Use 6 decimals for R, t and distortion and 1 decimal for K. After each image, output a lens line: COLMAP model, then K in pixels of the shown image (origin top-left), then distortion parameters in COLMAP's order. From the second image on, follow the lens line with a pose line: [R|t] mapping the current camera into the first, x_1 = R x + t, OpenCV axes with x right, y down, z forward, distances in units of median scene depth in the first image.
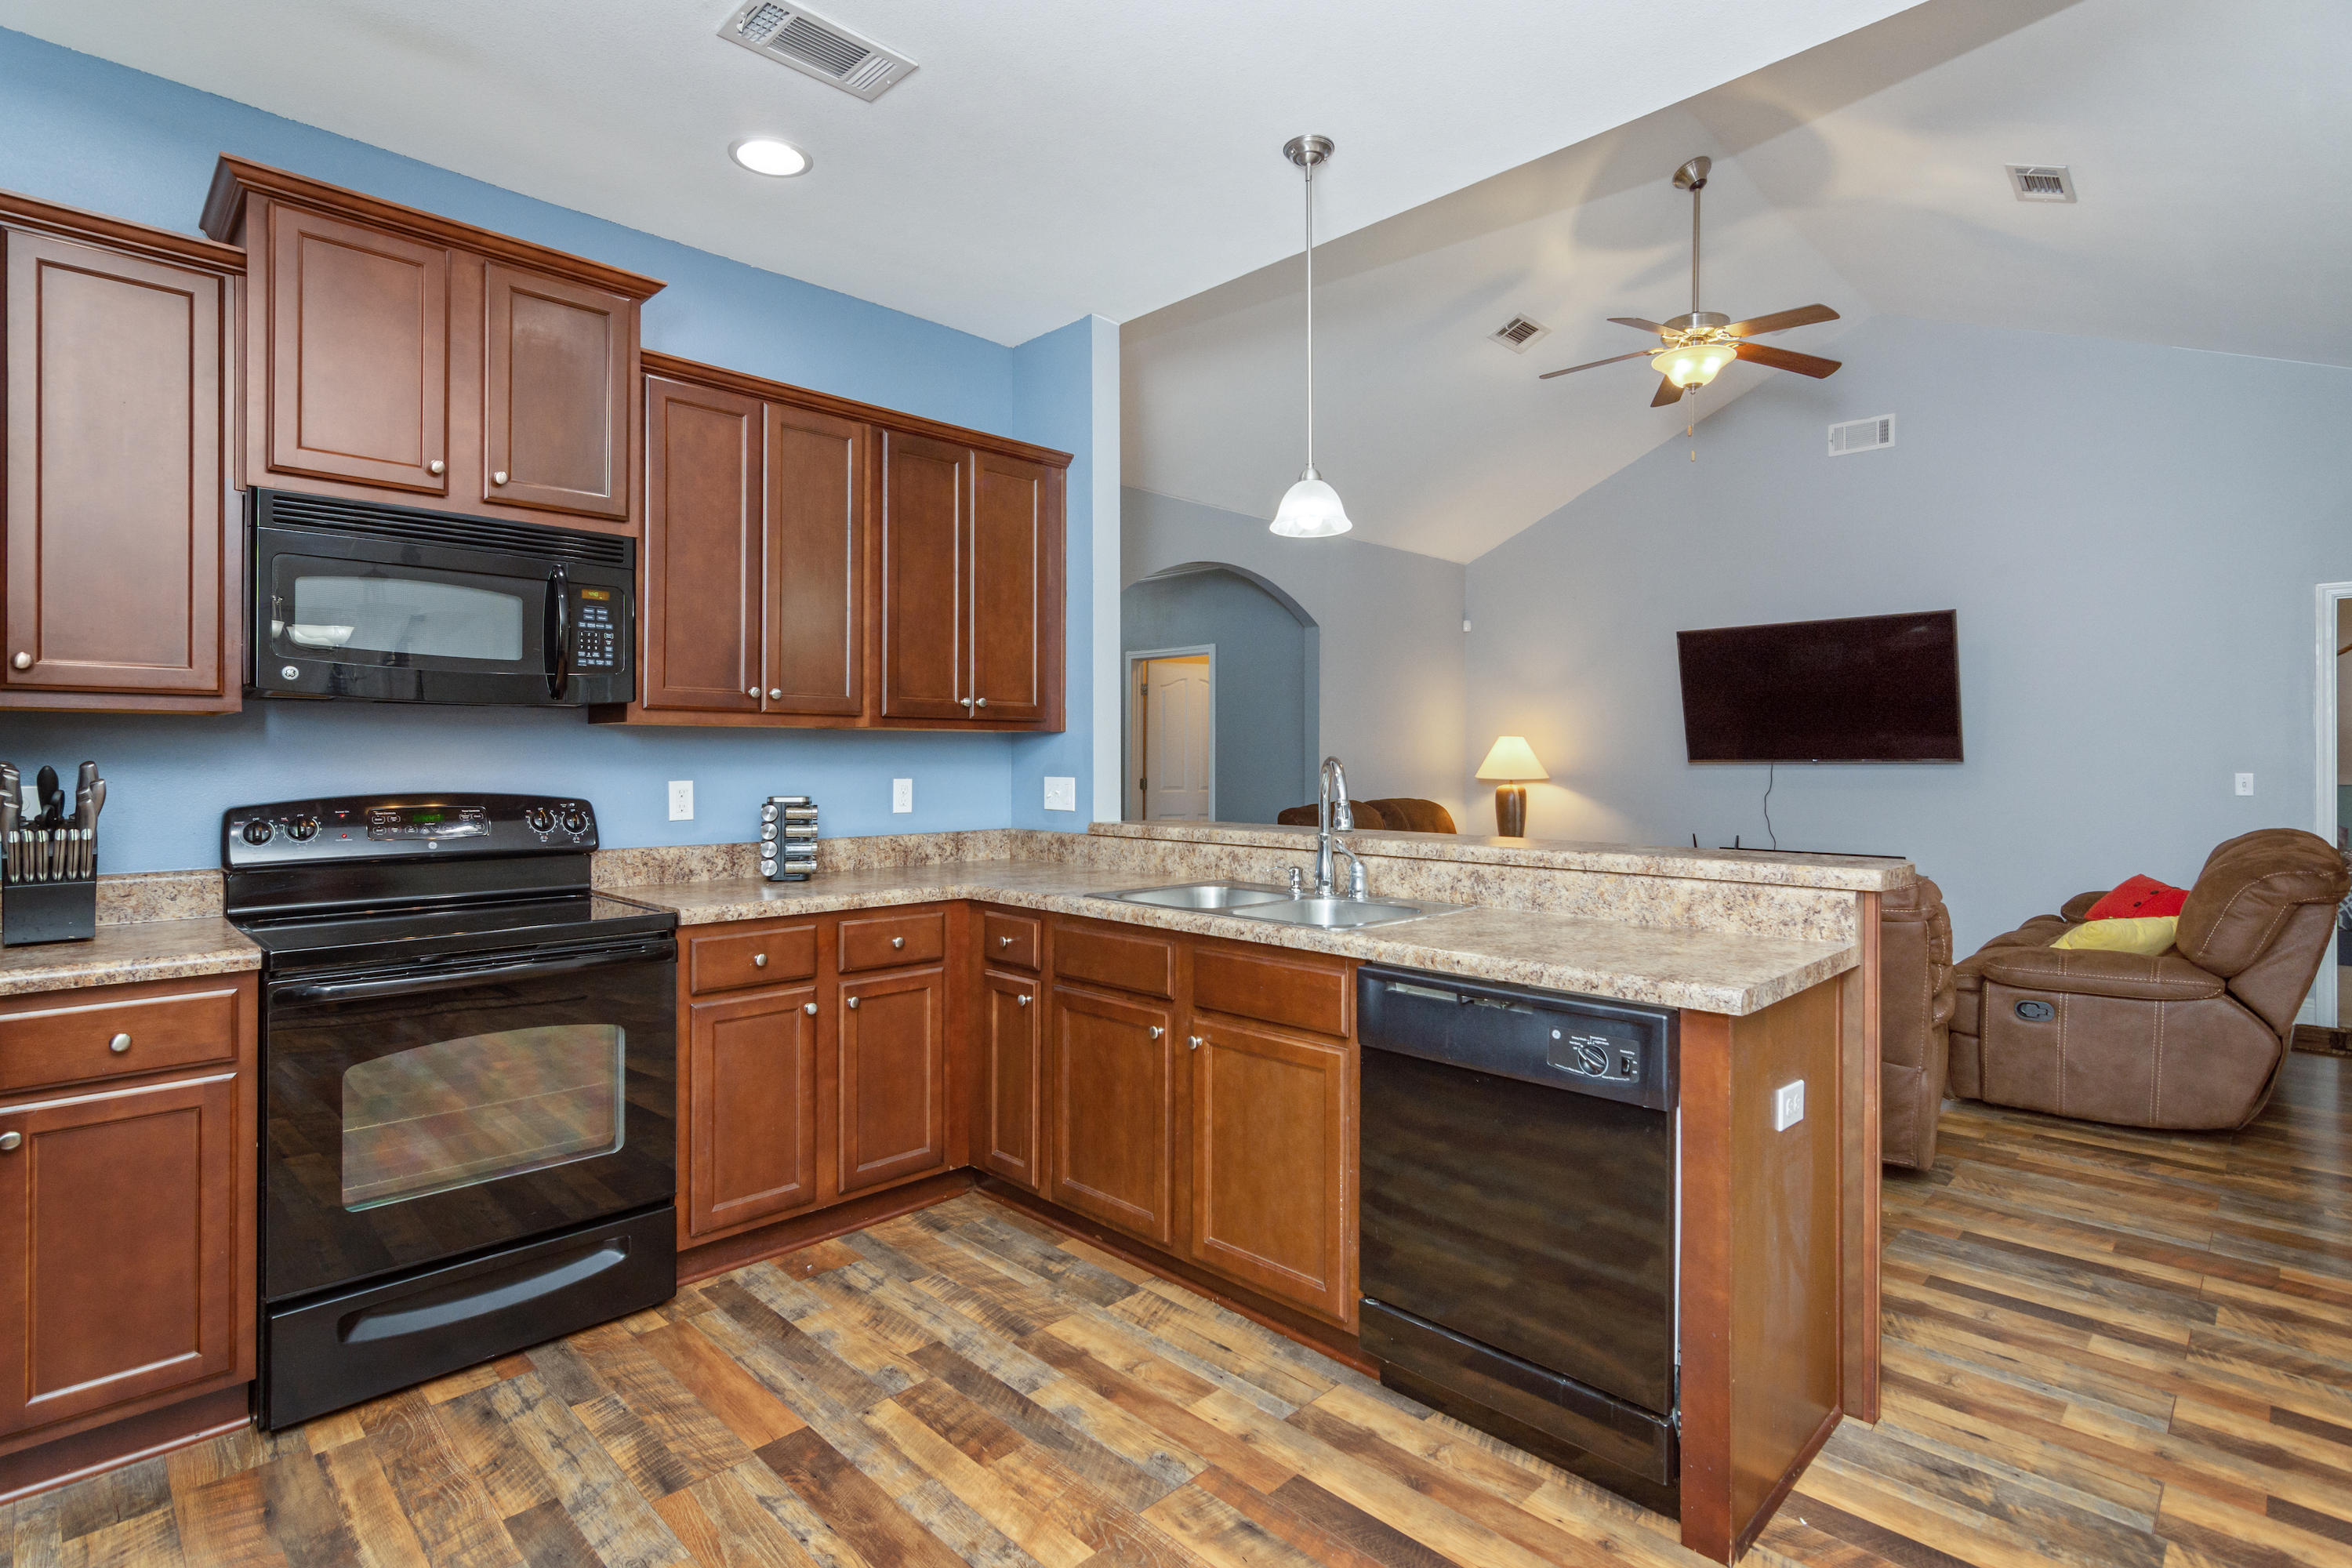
lens RADIAL K [[1131.2, 0, 1199.1], [0, 1131.2, 760.3], [0, 0, 1]] dist [0.001619, 0.000472]
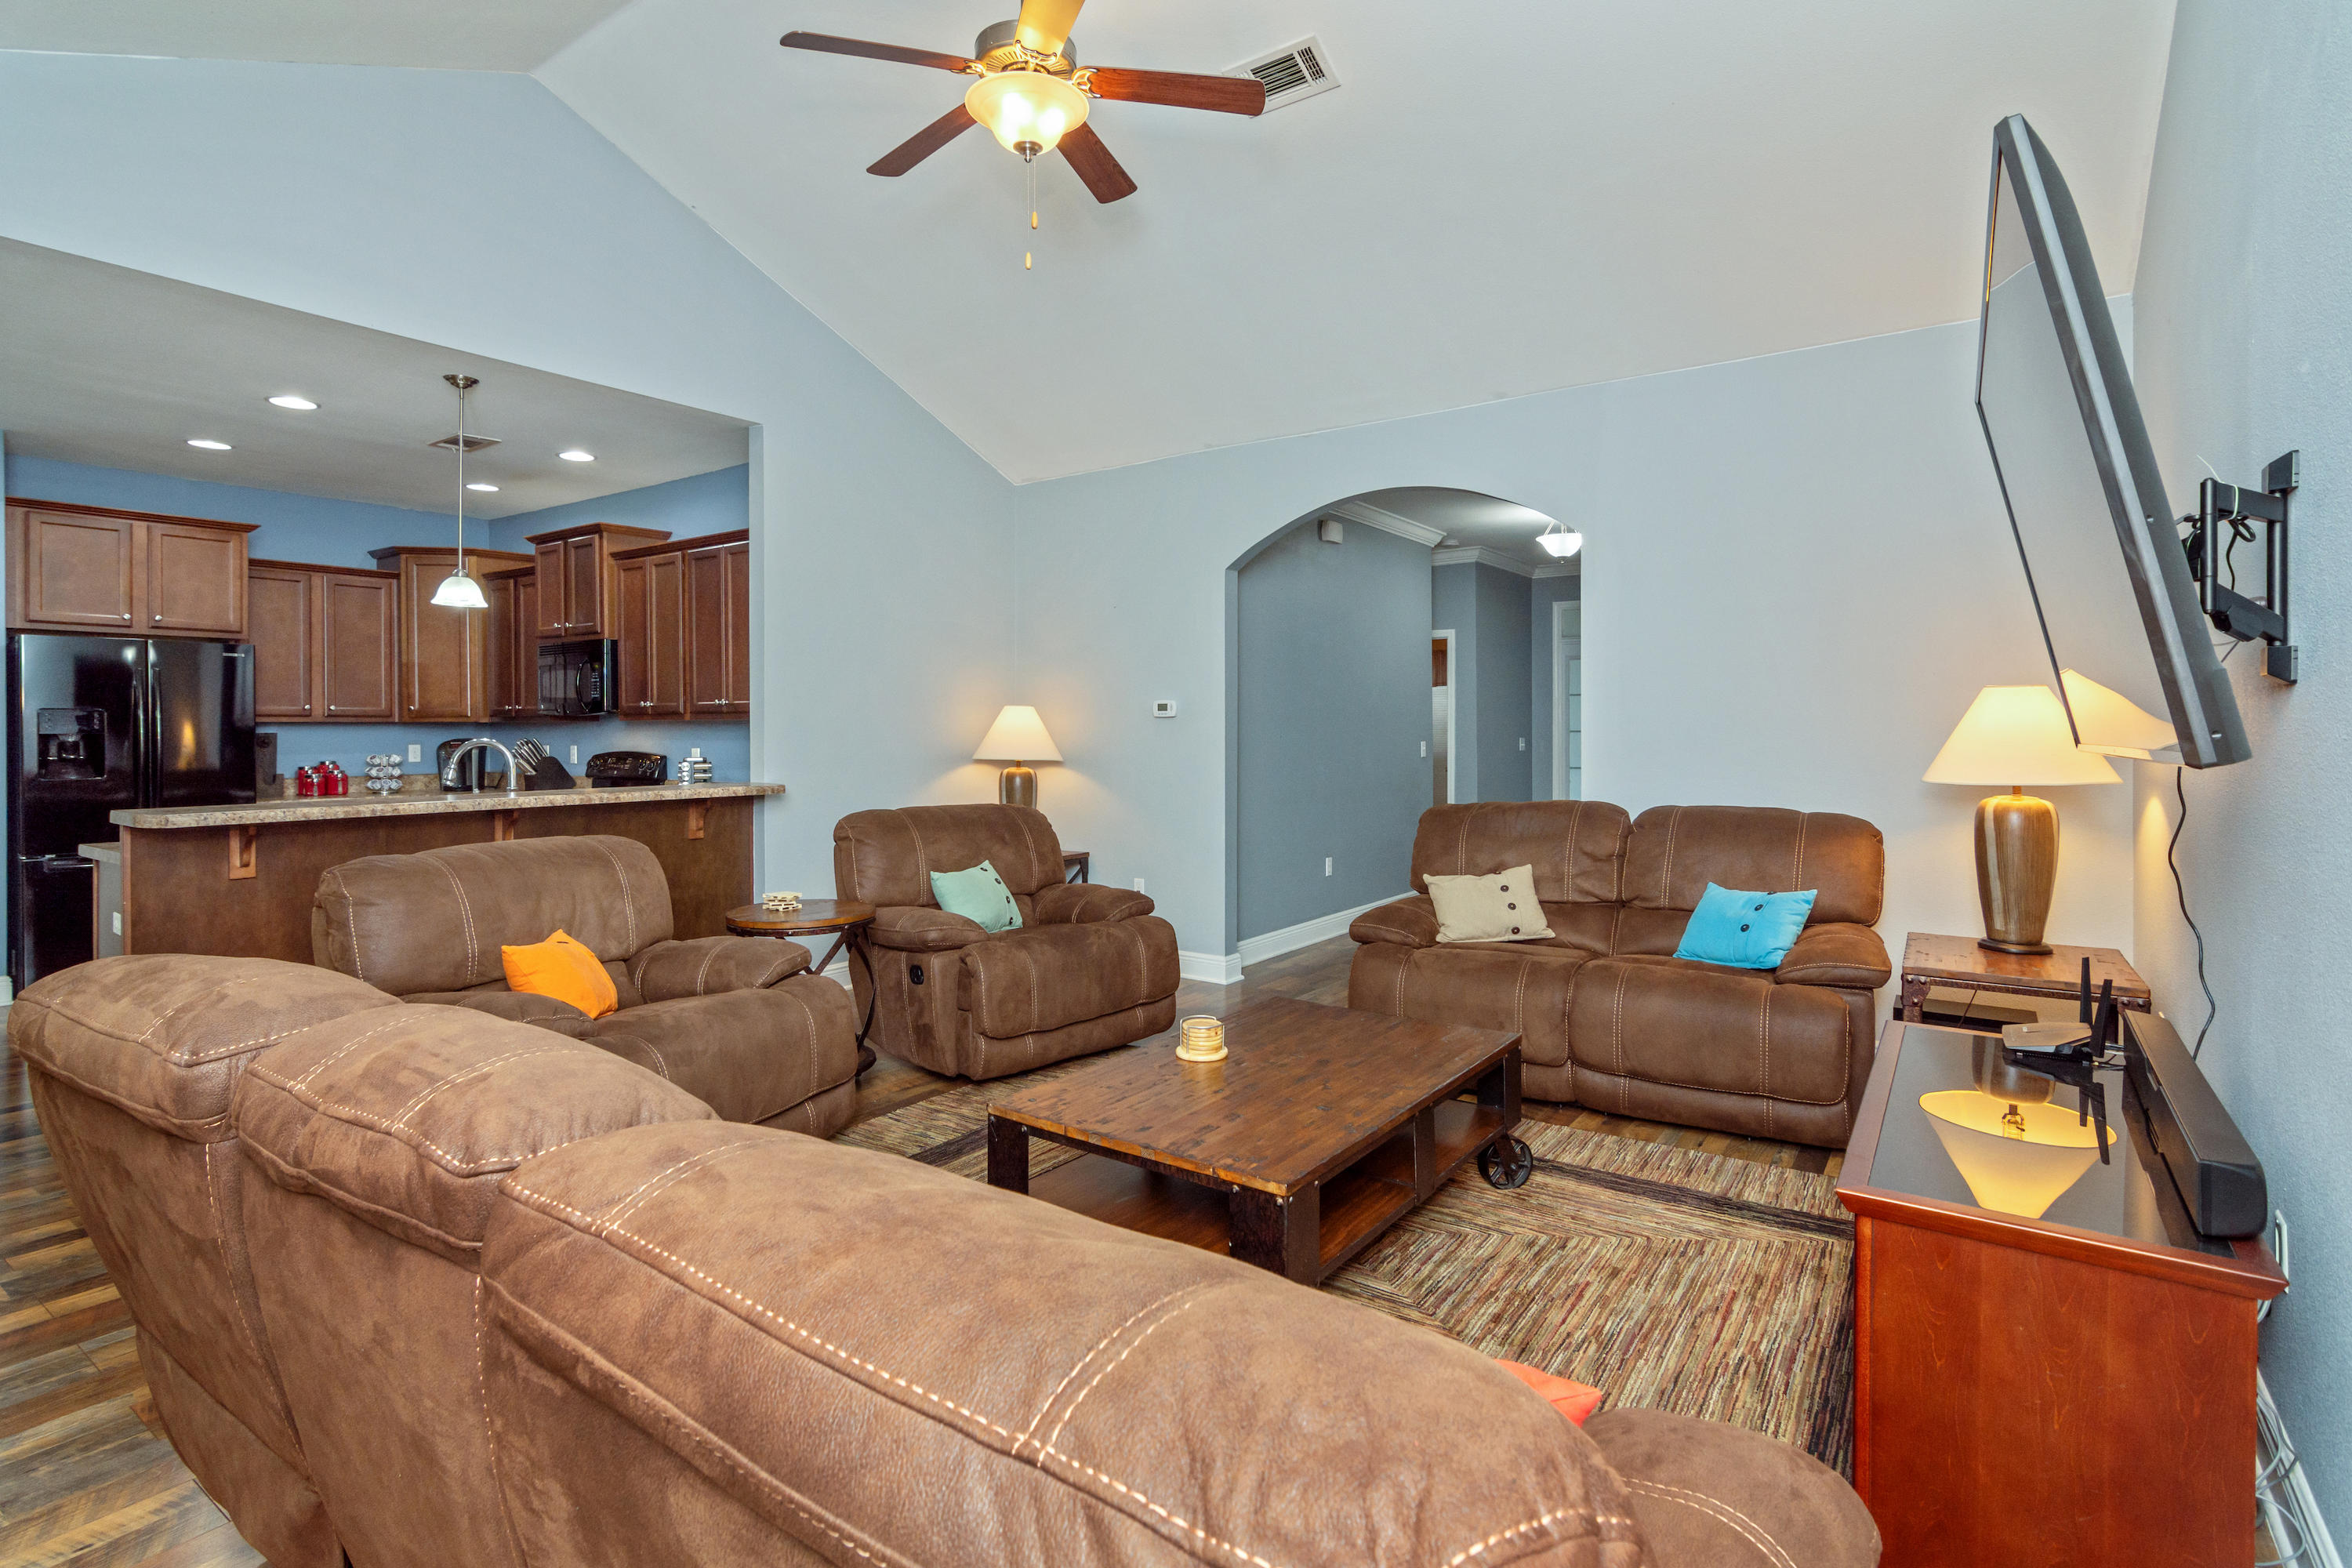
lens RADIAL K [[1158.2, 0, 1175.5], [0, 1158.2, 737.2], [0, 0, 1]] dist [-0.000345, -0.000190]
pose [[0.163579, 0.006332, -0.986510, 2.020101], [0.001940, 0.999975, 0.006740, -0.016245], [0.986528, -0.003016, 0.163563, 1.794266]]
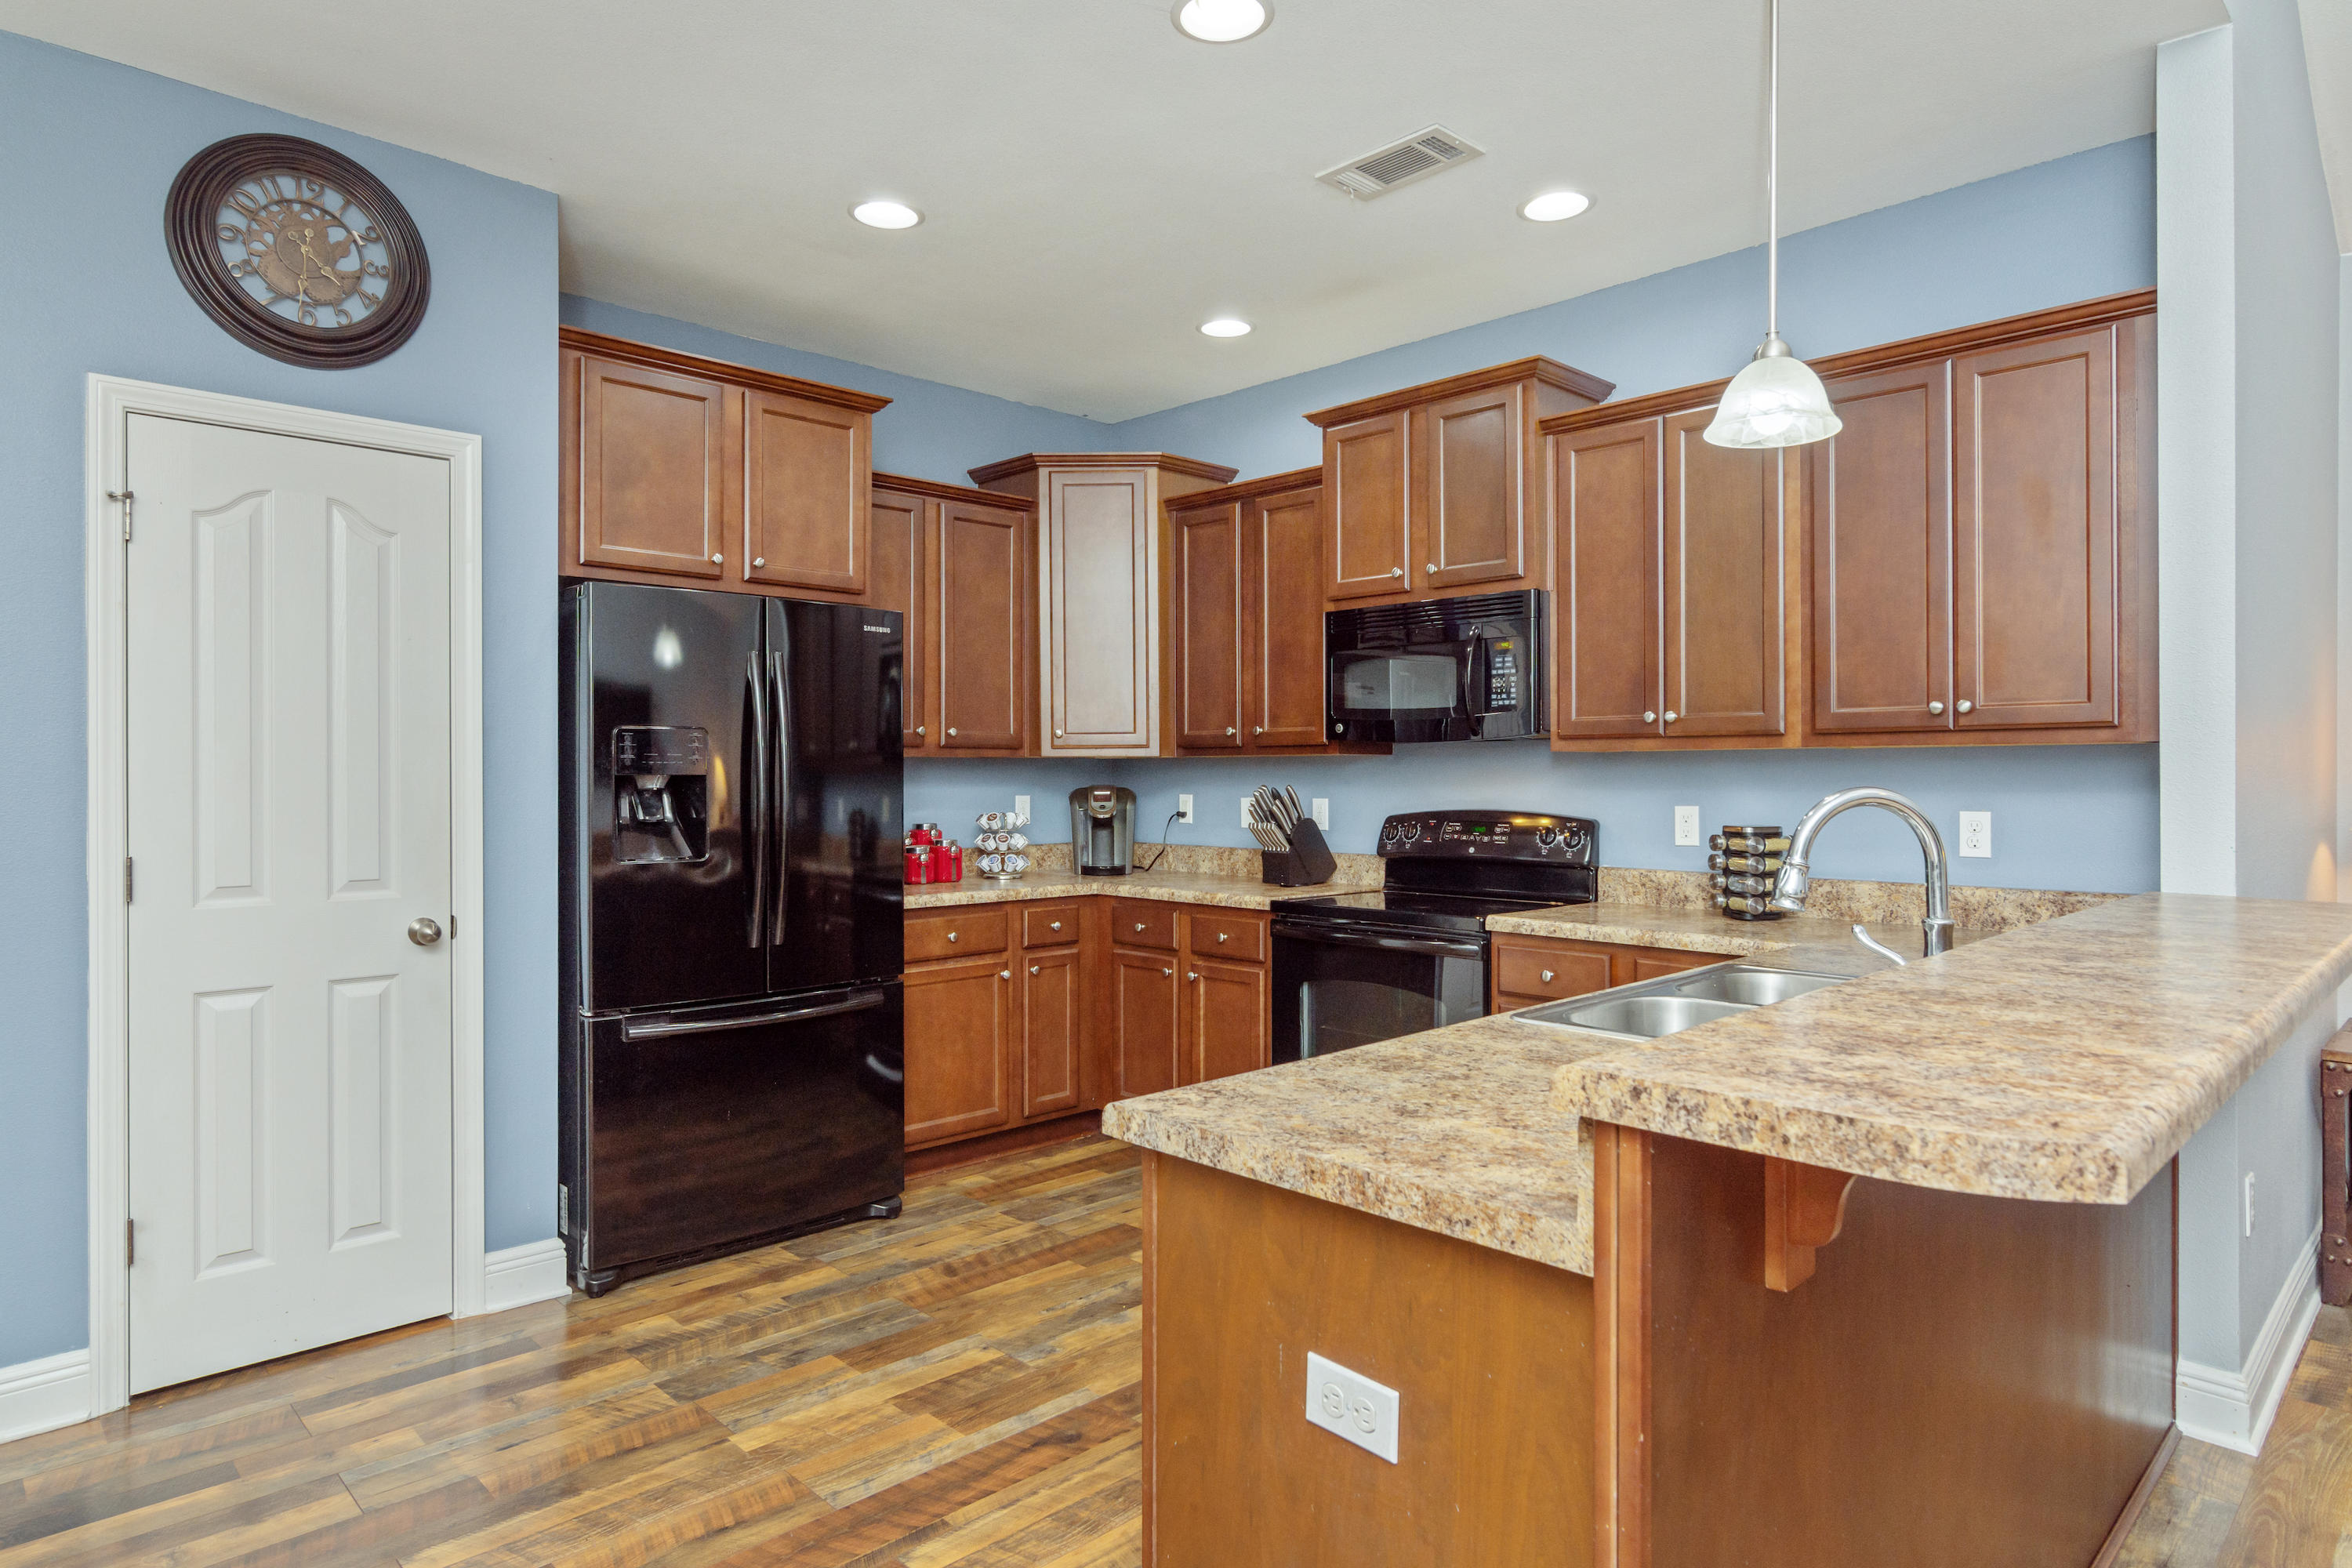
lens RADIAL K [[1375.0, 0, 1170.4], [0, 1375.0, 773.4], [0, 0, 1]] dist [-0.002054, -0.001121]
pose [[-0.026390, -0.001231, -0.999651, 0.927606], [0.001165, 0.999999, -0.001262, -0.011904], [0.999651, -0.001198, -0.026388, 0.699449]]
